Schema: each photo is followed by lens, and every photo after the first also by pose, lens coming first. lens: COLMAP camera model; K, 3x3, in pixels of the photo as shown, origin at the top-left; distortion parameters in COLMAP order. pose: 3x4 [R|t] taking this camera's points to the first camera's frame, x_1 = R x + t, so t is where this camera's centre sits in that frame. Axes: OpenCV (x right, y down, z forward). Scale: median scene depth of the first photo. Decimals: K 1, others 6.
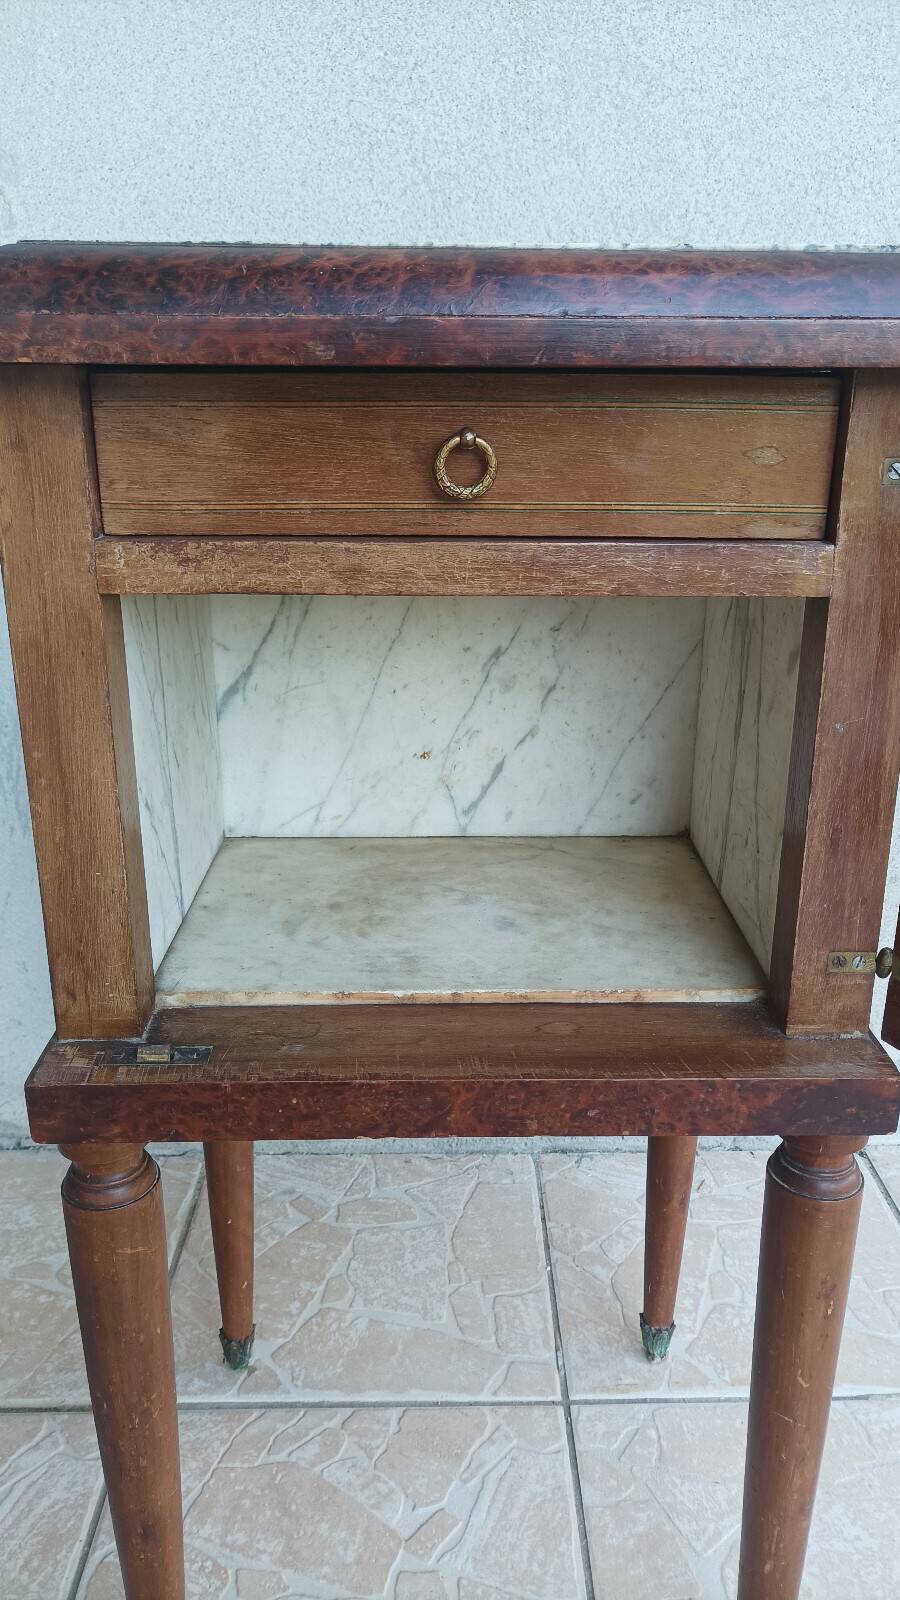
lens RADIAL K [[1202.7, 0, 446.9], [0, 1202.7, 803.8], [0, 0, 1]] dist [0.009347, -0.001829]
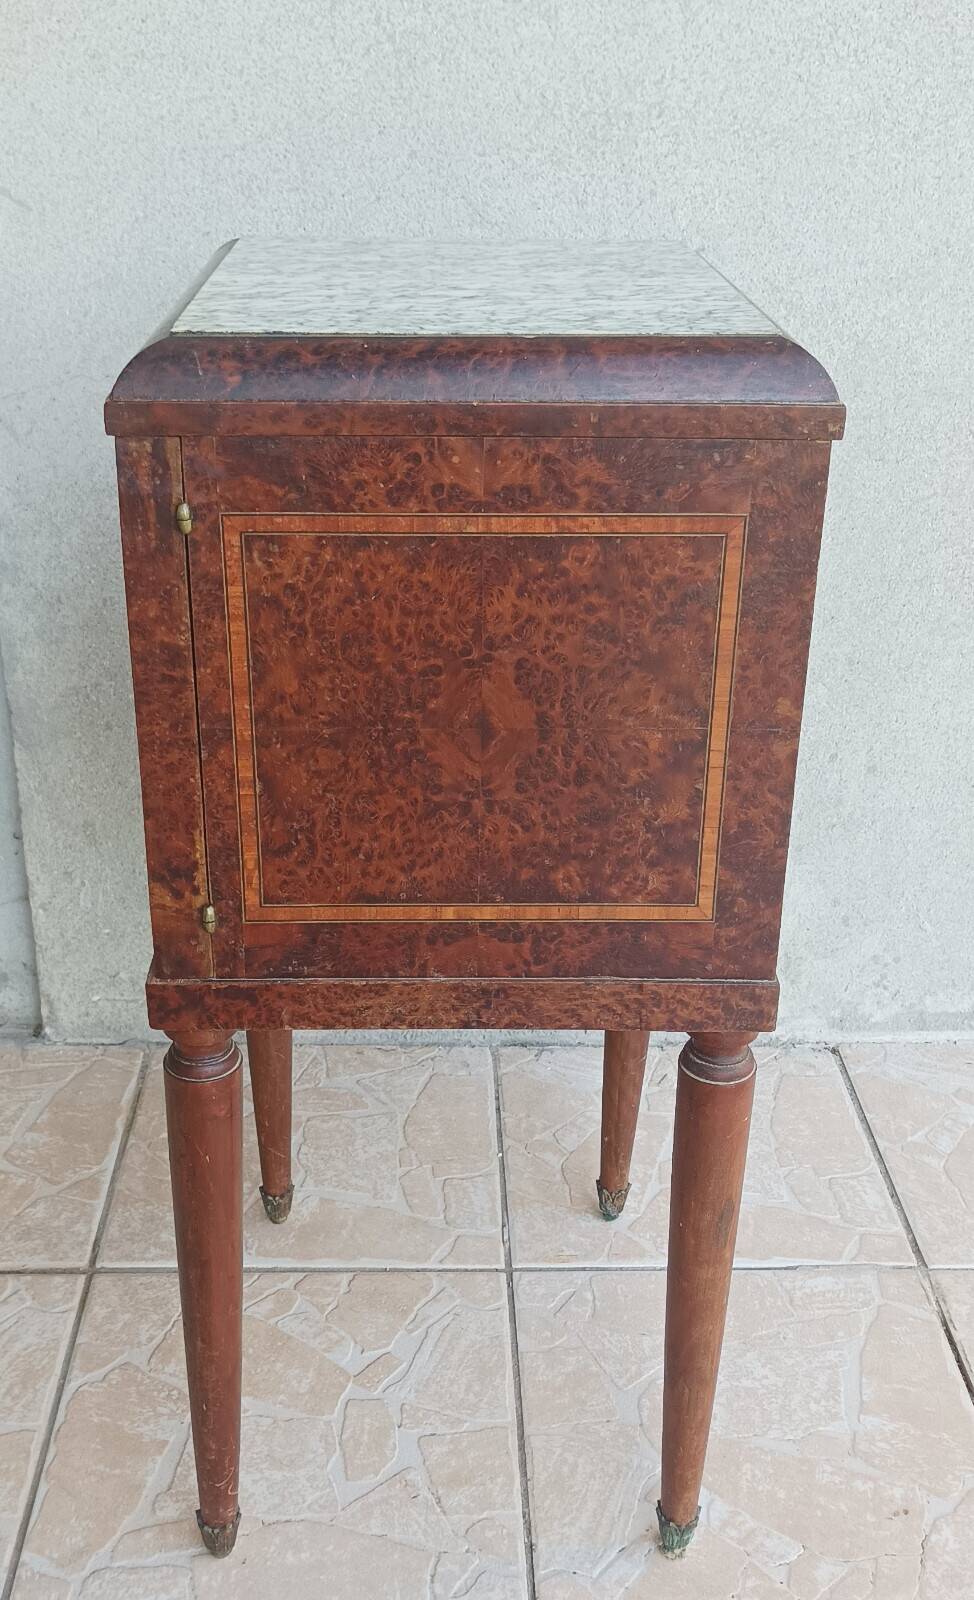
lens RADIAL K [[1711.4, 0, 453.0], [0, 1711.4, 793.0], [0, 0, 1]] dist [0.025672, -0.028171]
pose [[0.999690, 0.014945, 0.019912, 0.015038], [-0.017108, 0.993413, 0.113304, -0.084267], [-0.018087, -0.113609, 0.993361, -0.439713]]
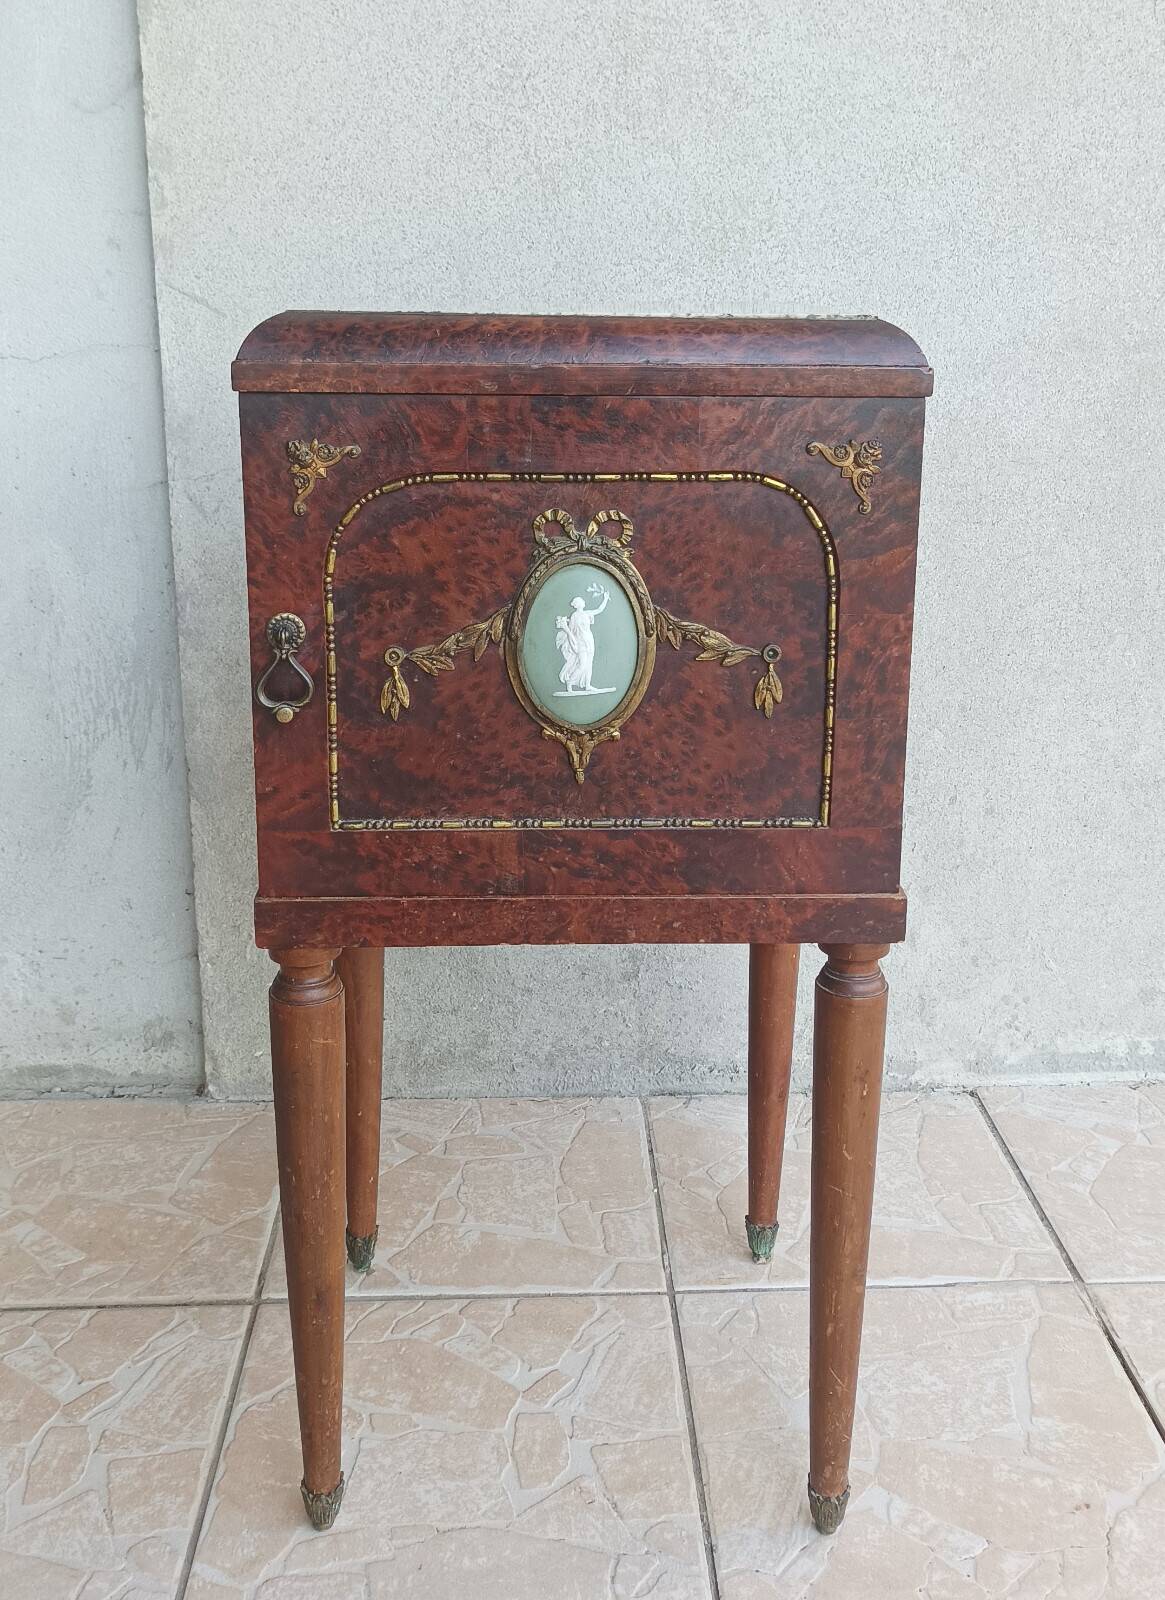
lens RADIAL K [[1621.1, 0, 571.7], [0, 1621.1, 647.8], [0, 0, 1]] dist [0.024313, -0.025165]
pose [[0.999706, -0.000008, 0.024249, -0.023212], [0.002367, 0.995257, -0.097255, 0.073846], [-0.024133, 0.097283, 0.994964, -0.481547]]
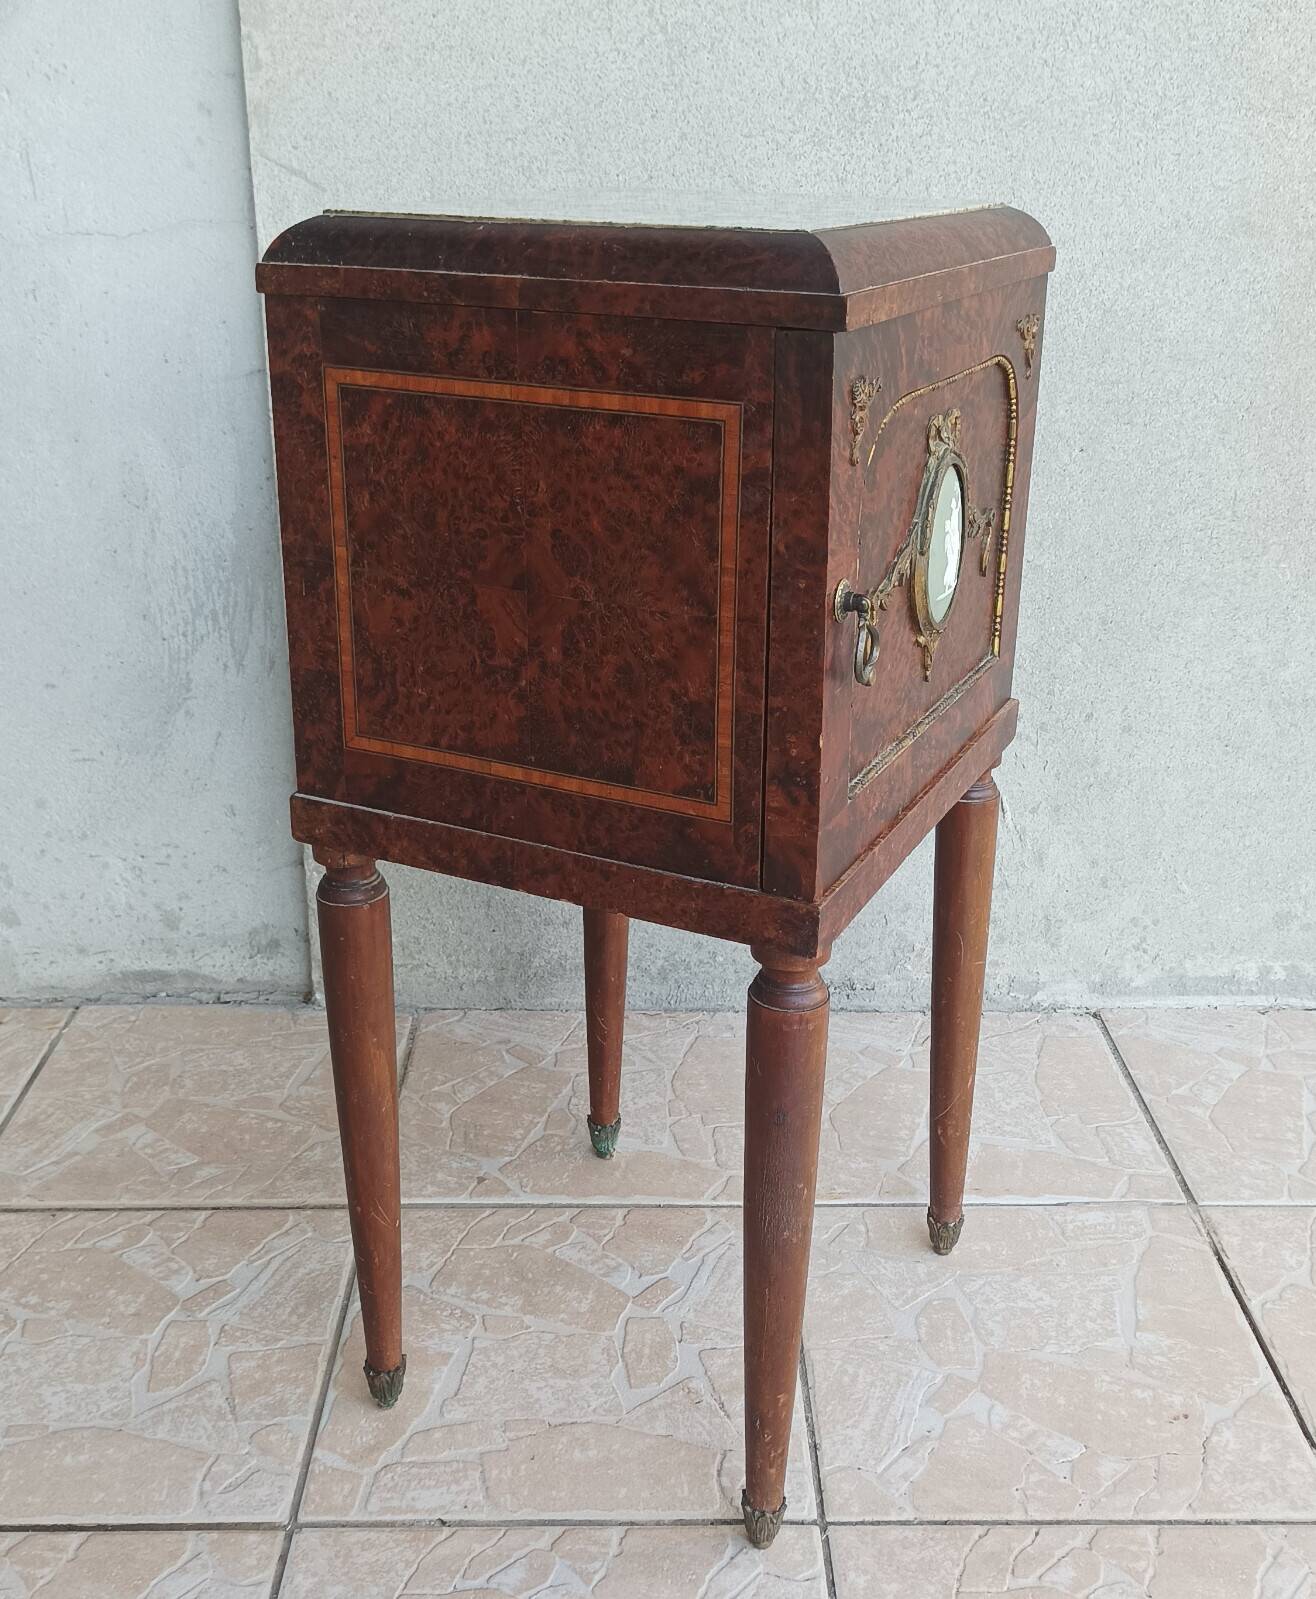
lens RADIAL K [[1760.2, 0, 652.9], [0, 1760.2, 741.2], [0, 0, 1]] dist [0.027751, -0.030129]
pose [[0.999909, 0.012200, 0.005691, -0.028372], [-0.012357, 0.999521, 0.028382, 0.047048], [-0.005342, -0.028450, 0.999581, -0.546585]]
